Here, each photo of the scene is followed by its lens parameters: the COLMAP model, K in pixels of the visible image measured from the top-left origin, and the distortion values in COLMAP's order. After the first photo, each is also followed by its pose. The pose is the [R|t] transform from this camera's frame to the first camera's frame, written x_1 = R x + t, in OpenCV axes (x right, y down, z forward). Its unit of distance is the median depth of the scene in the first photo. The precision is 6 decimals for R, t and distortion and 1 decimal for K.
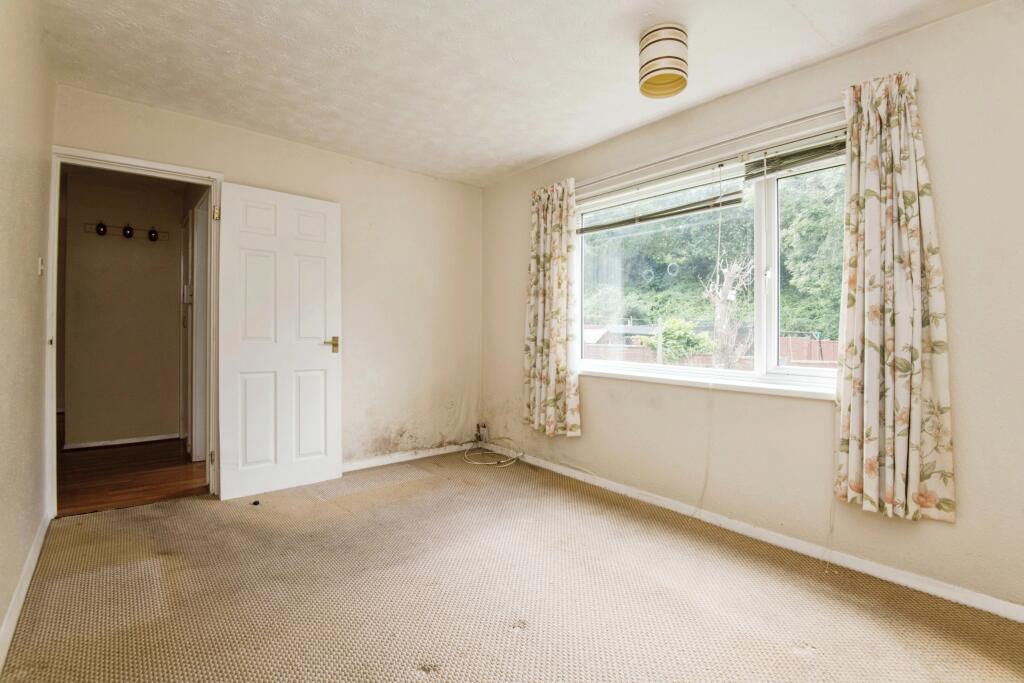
lens RADIAL K [[482.7, 0, 511.9], [0, 482.7, 331.3], [0, 0, 1]] dist [-0.002647, -0.018090]
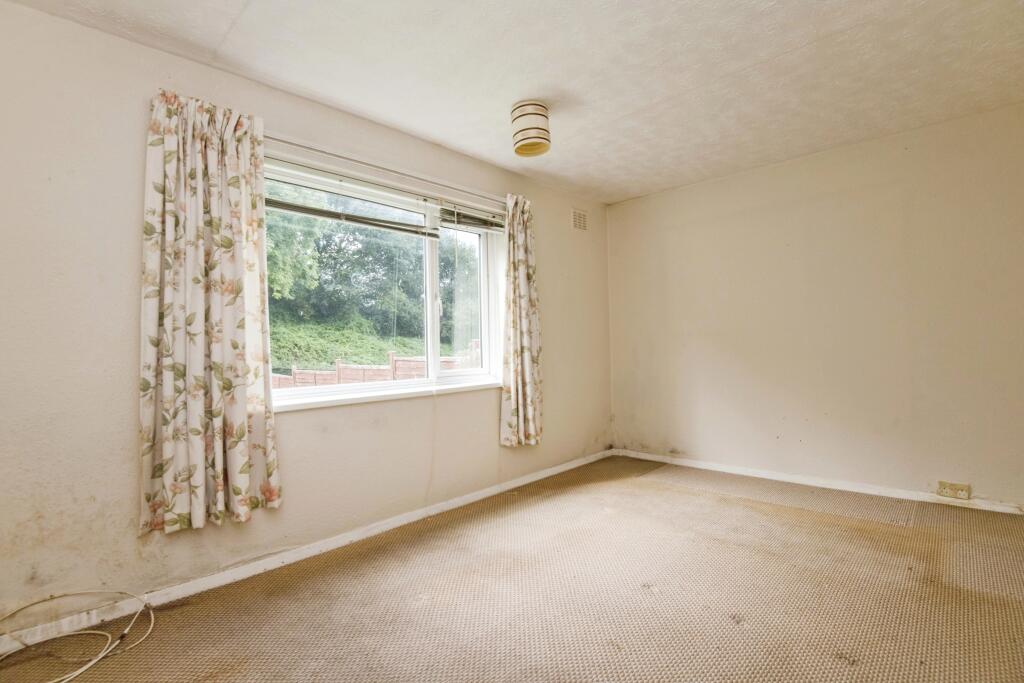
lens RADIAL K [[482.7, 0, 511.9], [0, 482.7, 331.3], [0, 0, 1]] dist [-0.002647, -0.018090]
pose [[-0.131778, 0.021516, 0.991046, -0.738962], [0.019904, 0.999620, -0.019056, -0.005170], [-0.991079, 0.017214, -0.132156, 0.965311]]
